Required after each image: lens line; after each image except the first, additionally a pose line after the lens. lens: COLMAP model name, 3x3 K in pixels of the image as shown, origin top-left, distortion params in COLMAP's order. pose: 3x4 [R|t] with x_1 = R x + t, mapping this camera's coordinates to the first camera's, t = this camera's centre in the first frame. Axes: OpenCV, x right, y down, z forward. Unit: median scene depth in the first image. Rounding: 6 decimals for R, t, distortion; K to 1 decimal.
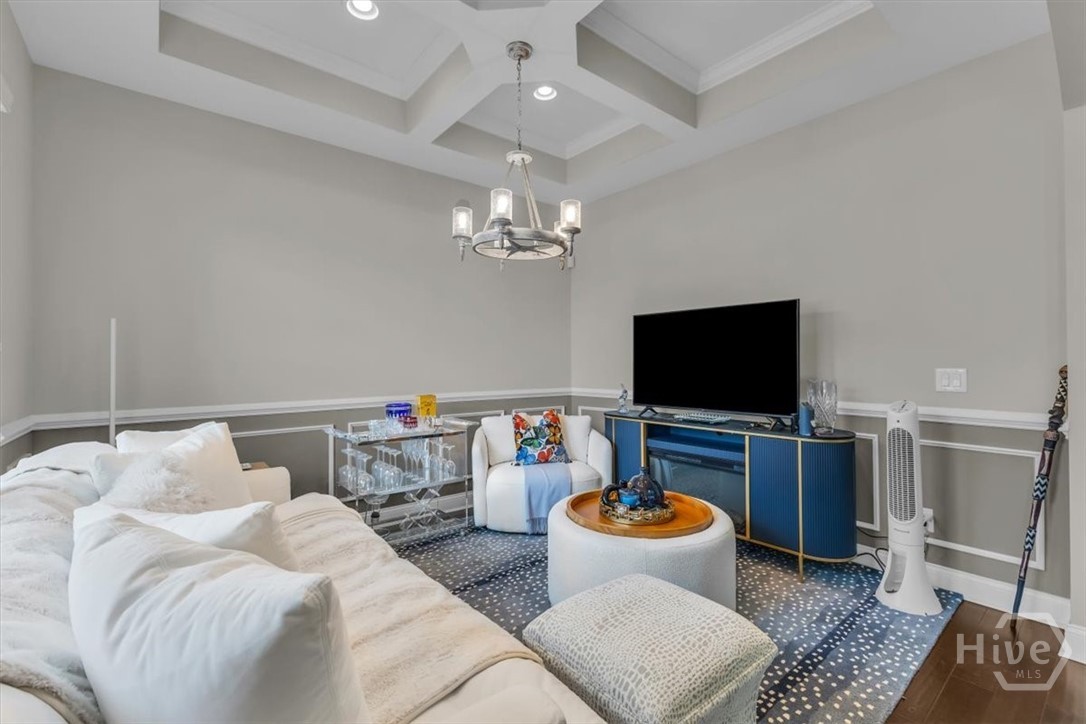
lens RADIAL K [[471.6, 0, 545.1], [0, 471.6, 359.9], [0, 0, 1]] dist [0.009290, -0.001305]
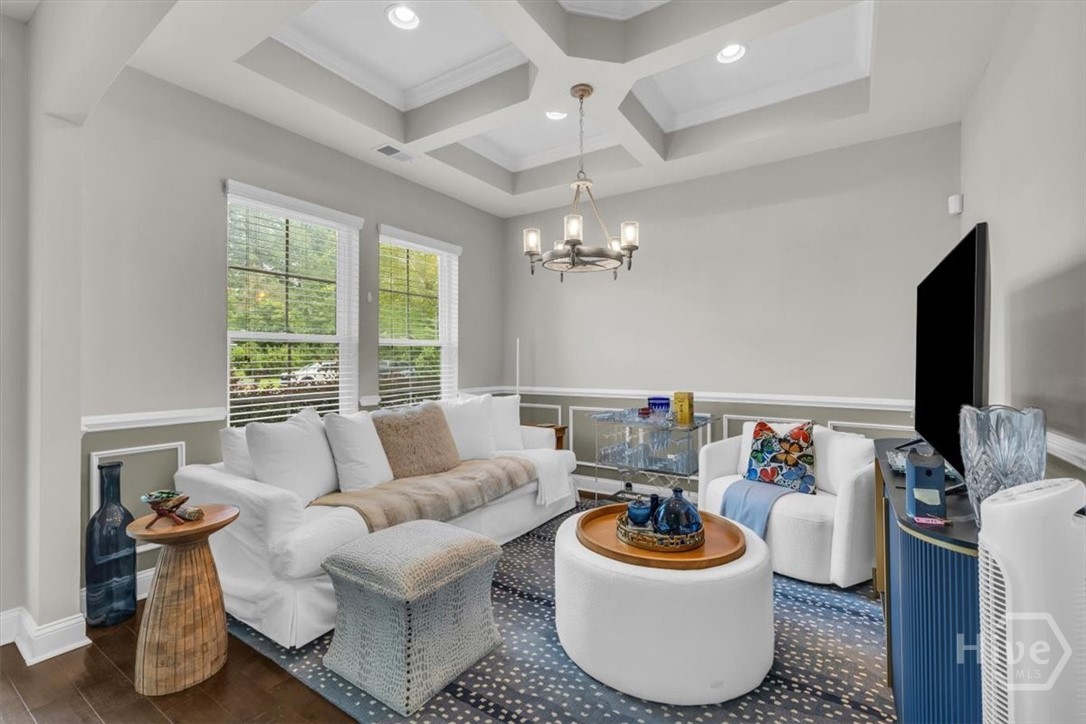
lens RADIAL K [[471.6, 0, 545.1], [0, 471.6, 359.9], [0, 0, 1]] dist [0.009290, -0.001305]
pose [[0.308375, 0.001173, -0.951264, 0.673751], [0.007966, 0.999961, 0.003815, -0.005925], [0.951232, -0.008755, 0.308353, 0.368146]]
